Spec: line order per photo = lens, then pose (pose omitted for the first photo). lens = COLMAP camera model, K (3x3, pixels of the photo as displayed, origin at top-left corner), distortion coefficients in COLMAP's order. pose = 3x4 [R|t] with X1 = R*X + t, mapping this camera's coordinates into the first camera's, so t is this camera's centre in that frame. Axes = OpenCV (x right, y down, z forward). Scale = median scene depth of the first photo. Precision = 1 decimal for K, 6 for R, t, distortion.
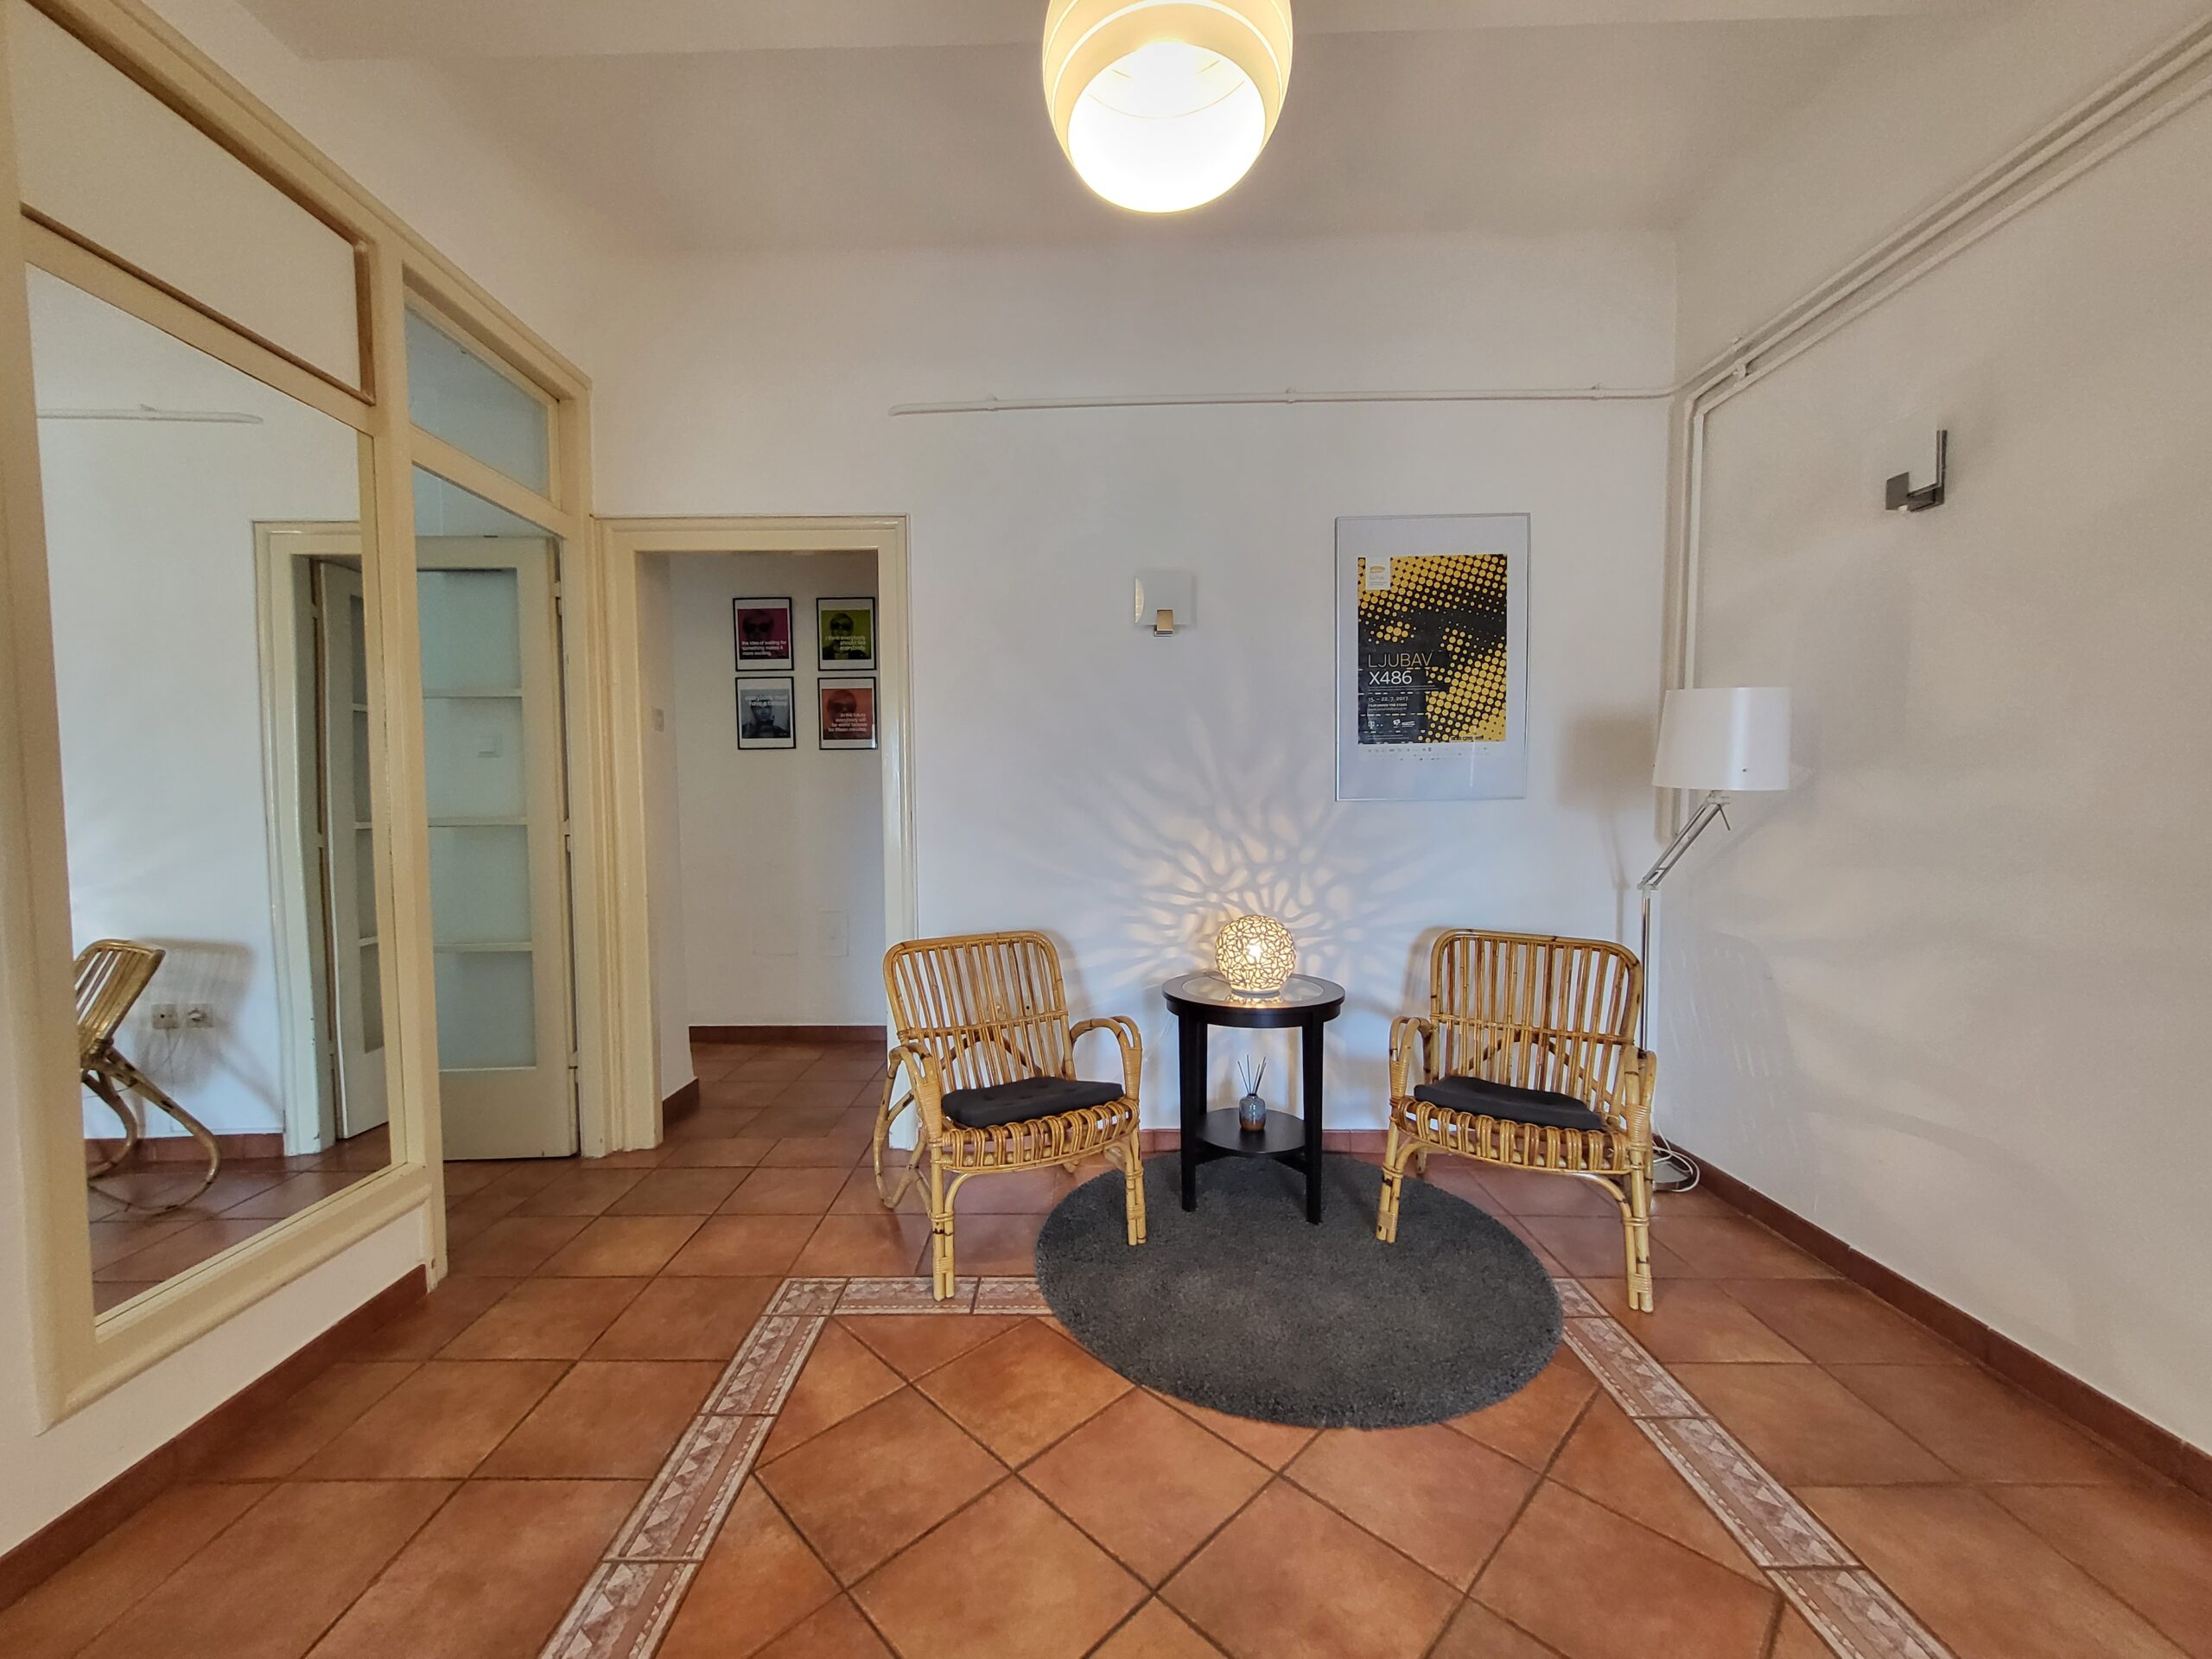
lens RADIAL K [[882.0, 0, 1106.0], [0, 882.0, 829.5], [0, 0, 1]] dist [0.000376, 0.000141]
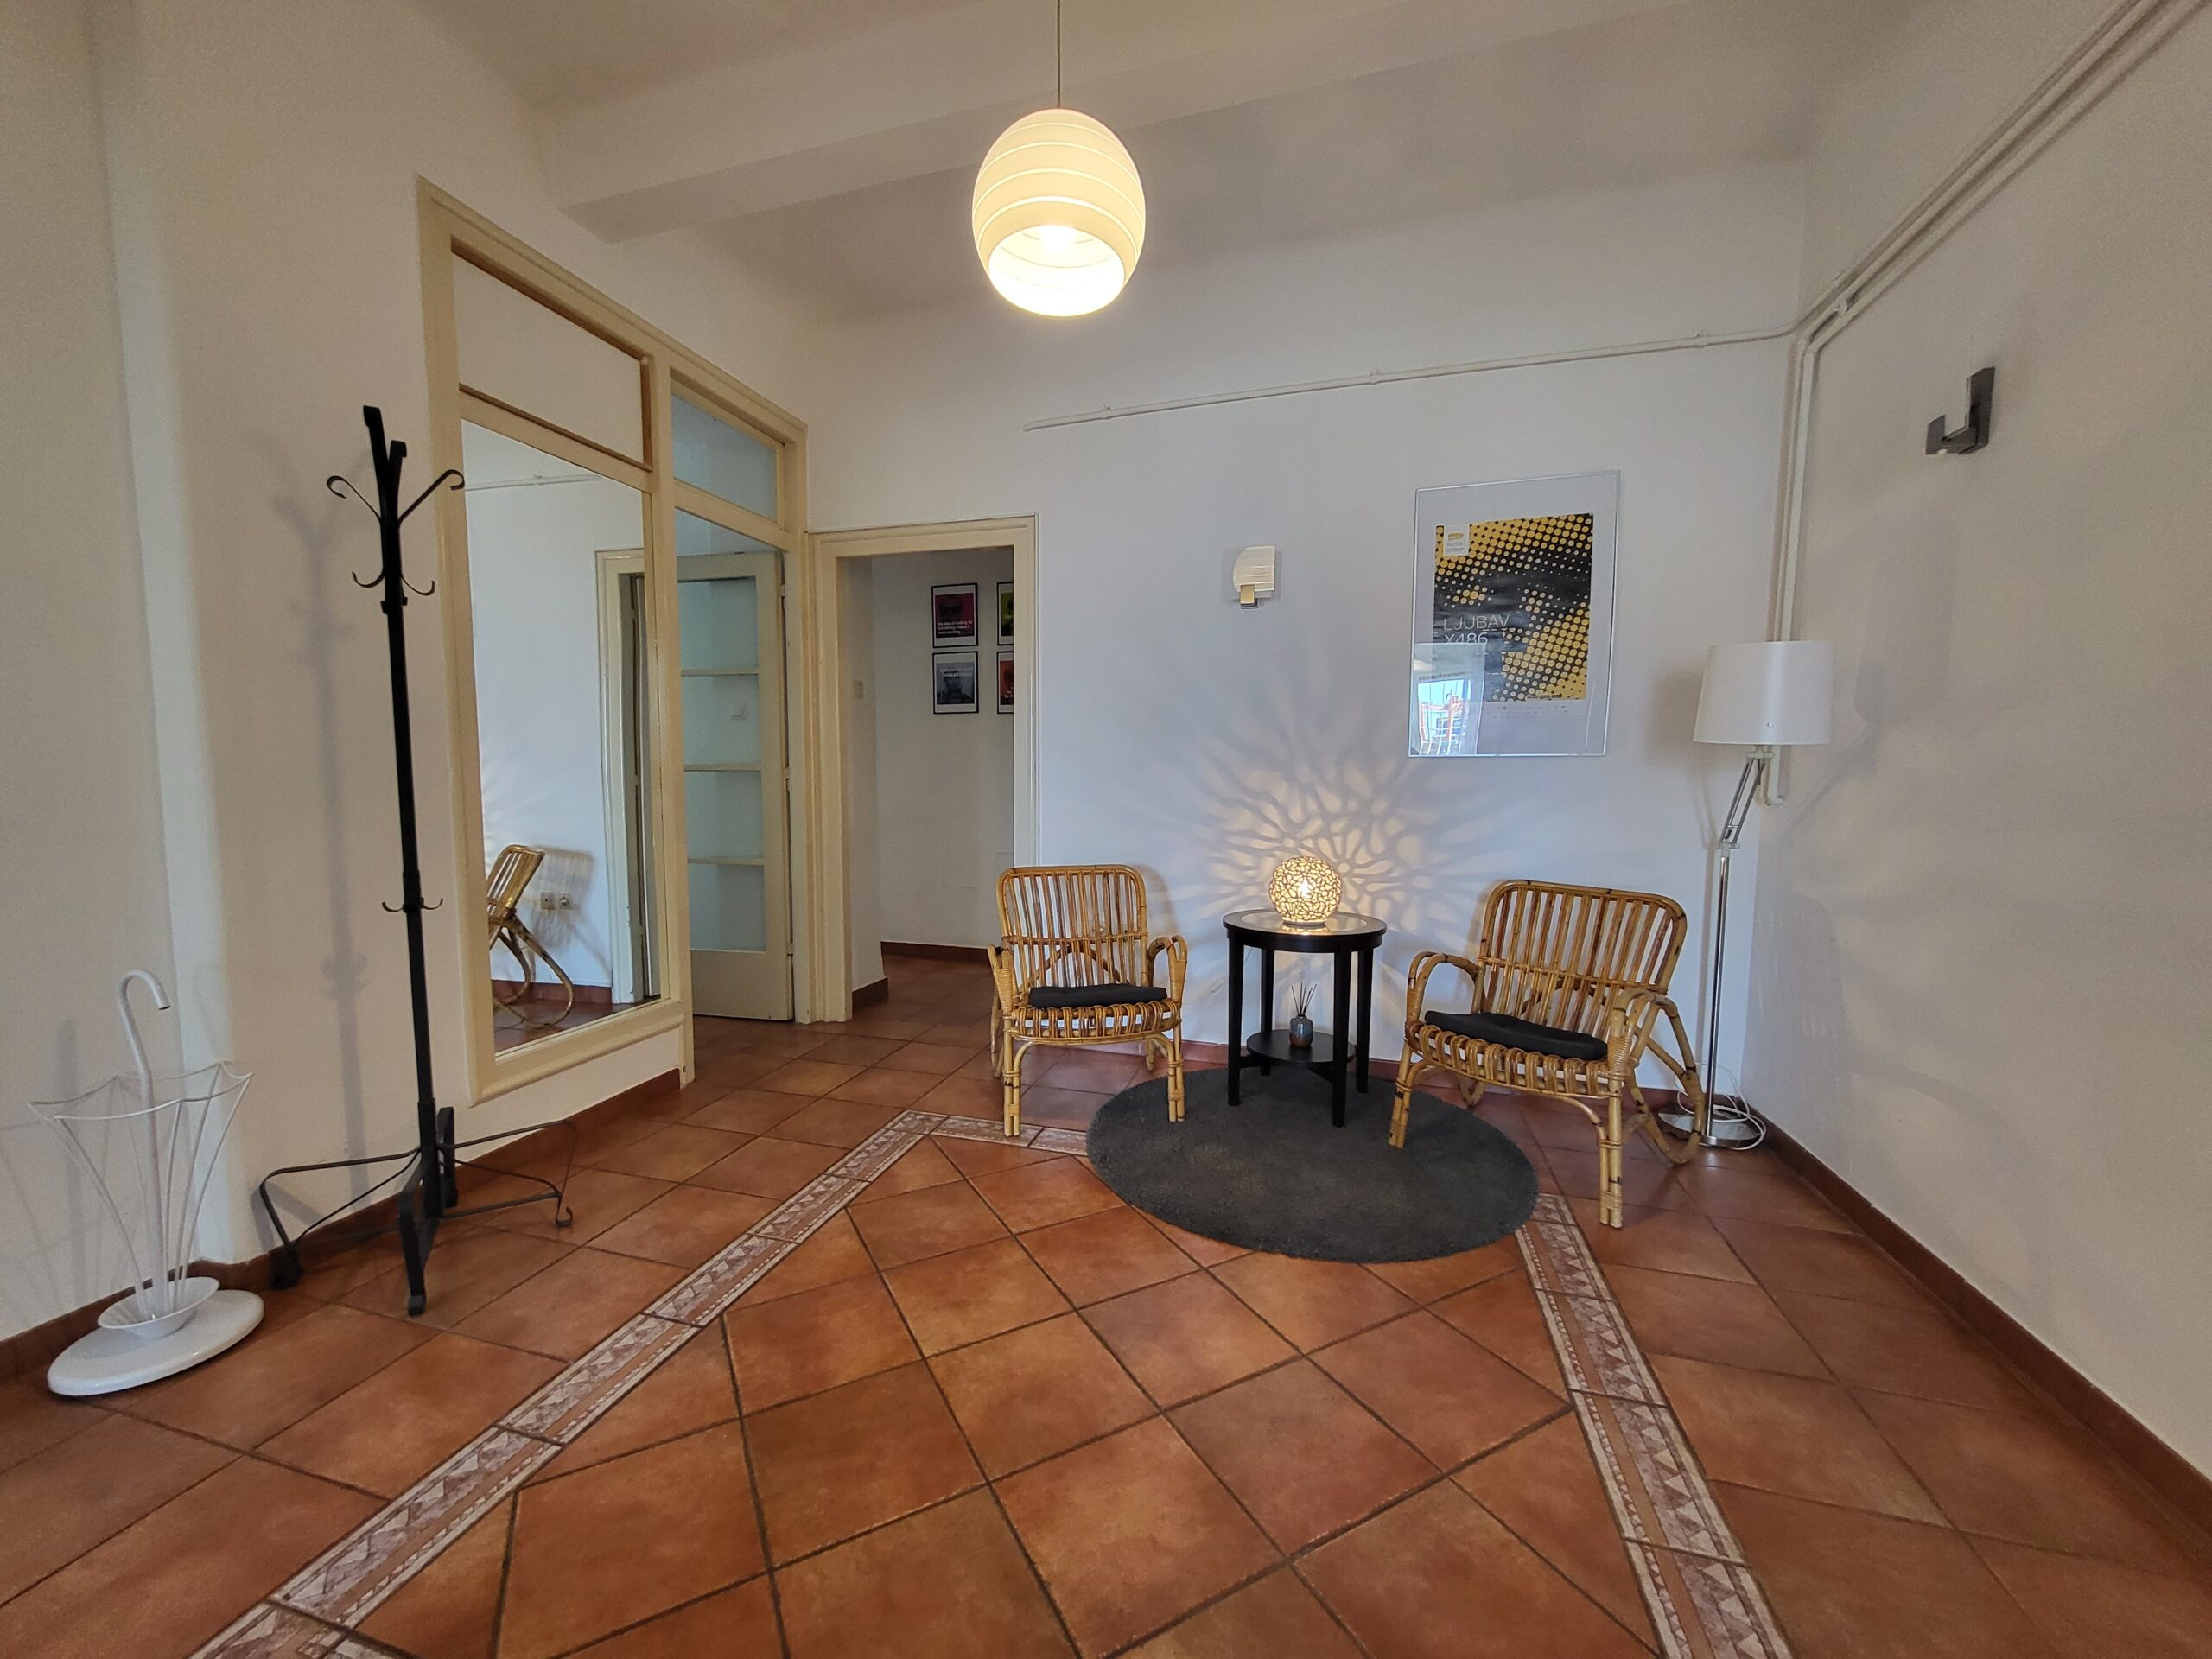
lens RADIAL K [[886.8, 0, 1100.4], [0, 886.8, 825.0], [0, 0, 1]] dist [0.000095, 0.000057]
pose [[0.960538, 0.028436, -0.276691, 0.216374], [-0.019704, 0.999218, 0.034288, 0.022187], [0.277449, -0.027483, 0.960347, -0.149904]]
